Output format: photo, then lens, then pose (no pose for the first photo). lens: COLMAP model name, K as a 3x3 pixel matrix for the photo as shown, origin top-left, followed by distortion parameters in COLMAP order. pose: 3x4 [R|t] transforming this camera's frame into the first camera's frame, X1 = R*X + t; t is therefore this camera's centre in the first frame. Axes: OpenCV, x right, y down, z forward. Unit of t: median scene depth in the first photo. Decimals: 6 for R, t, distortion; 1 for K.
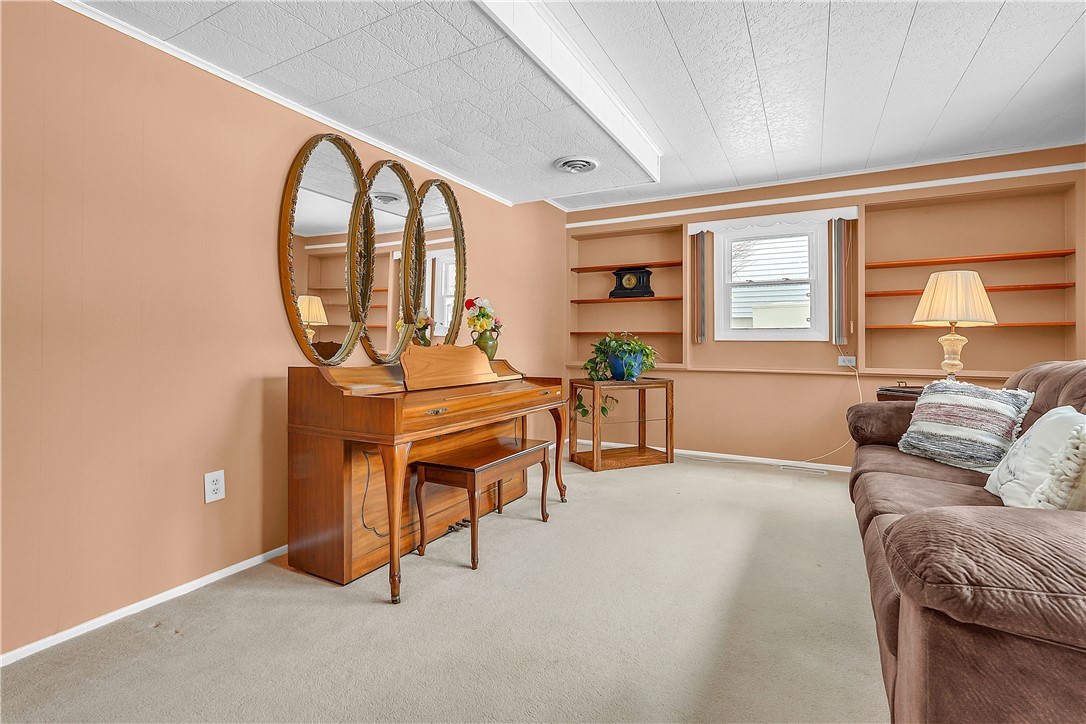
lens RADIAL K [[499.1, 0, 527.5], [0, 499.1, 341.5], [0, 0, 1]] dist [-0.019943, 0.000082]
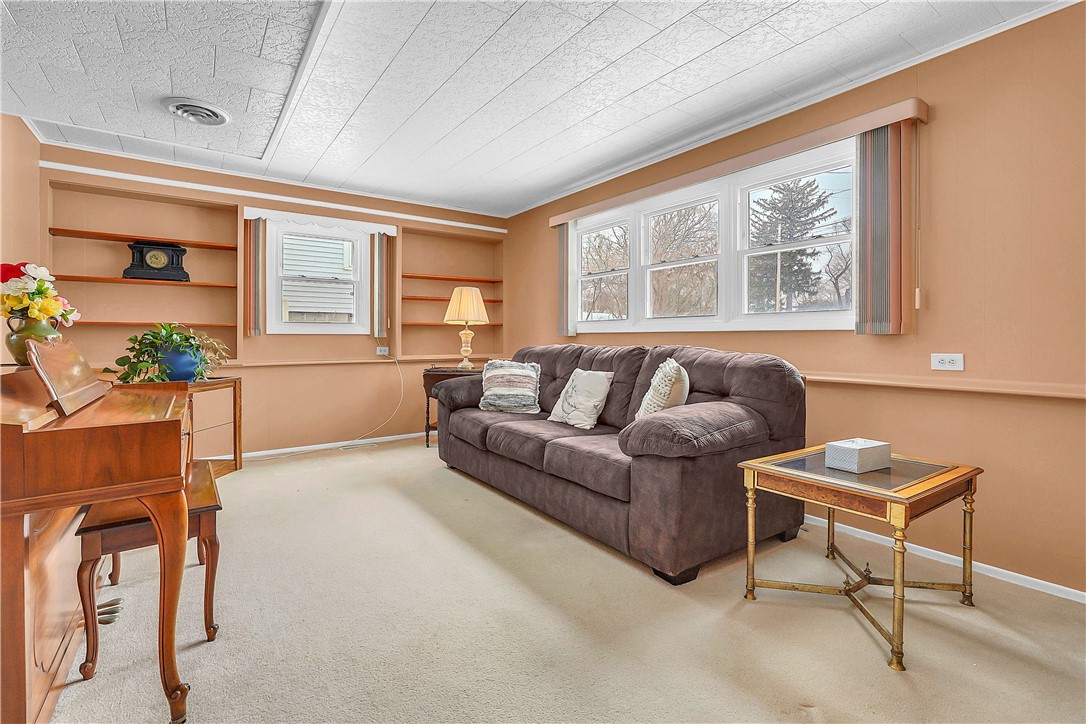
lens RADIAL K [[496.8, 0, 541.0], [0, 496.8, 337.2], [0, 0, 1]] dist [0.001204, -0.000246]
pose [[0.431181, -0.004303, 0.902255, -0.291467], [0.000355, 0.999989, 0.004599, 0.000436], [-0.902265, -0.001663, 0.431178, 0.121130]]
